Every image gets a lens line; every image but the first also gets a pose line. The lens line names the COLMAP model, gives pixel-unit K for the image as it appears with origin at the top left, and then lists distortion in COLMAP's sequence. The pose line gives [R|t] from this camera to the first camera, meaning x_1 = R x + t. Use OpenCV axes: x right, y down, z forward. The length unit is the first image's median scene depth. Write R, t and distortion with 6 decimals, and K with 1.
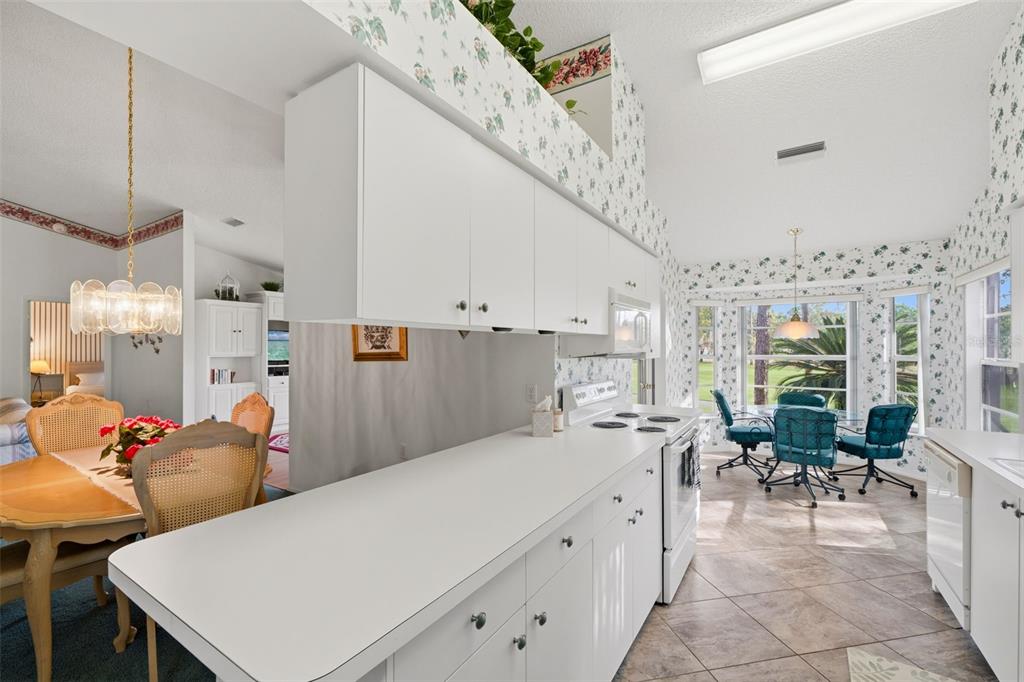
lens RADIAL K [[443.7, 0, 510.4], [0, 443.7, 347.9], [0, 0, 1]] dist [0.000087, 0.000177]
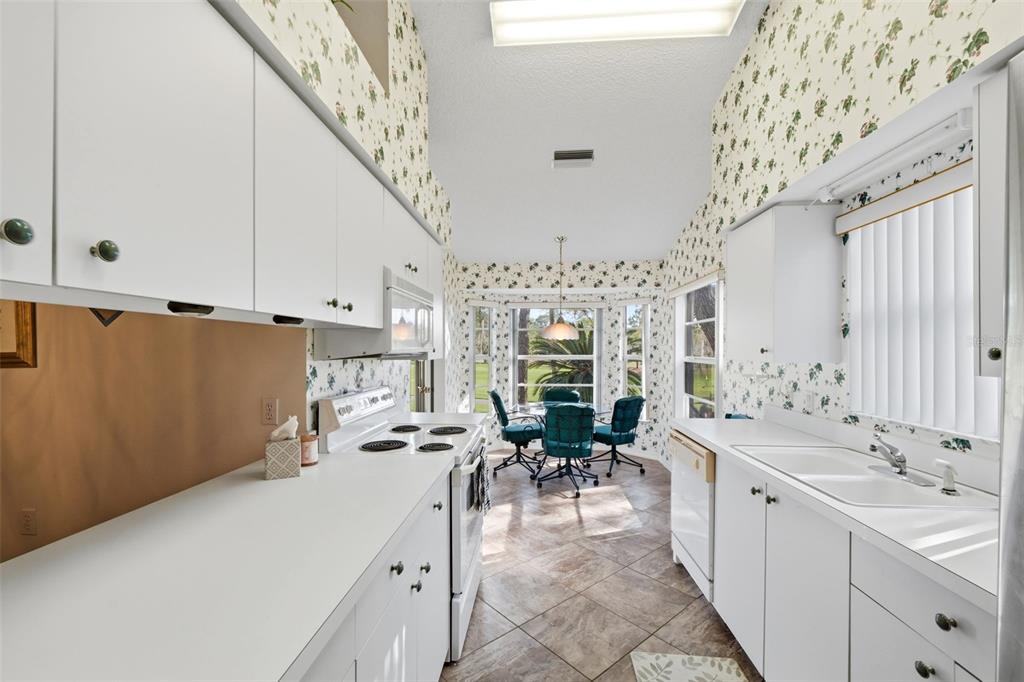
lens RADIAL K [[443.7, 0, 510.4], [0, 443.7, 347.9], [0, 0, 1]] dist [0.000087, 0.000177]
pose [[0.878856, 0.002836, 0.477079, 0.032798], [-0.001048, 0.999991, -0.004013, 0.003985], [-0.477086, 0.003026, 0.878851, 0.149108]]
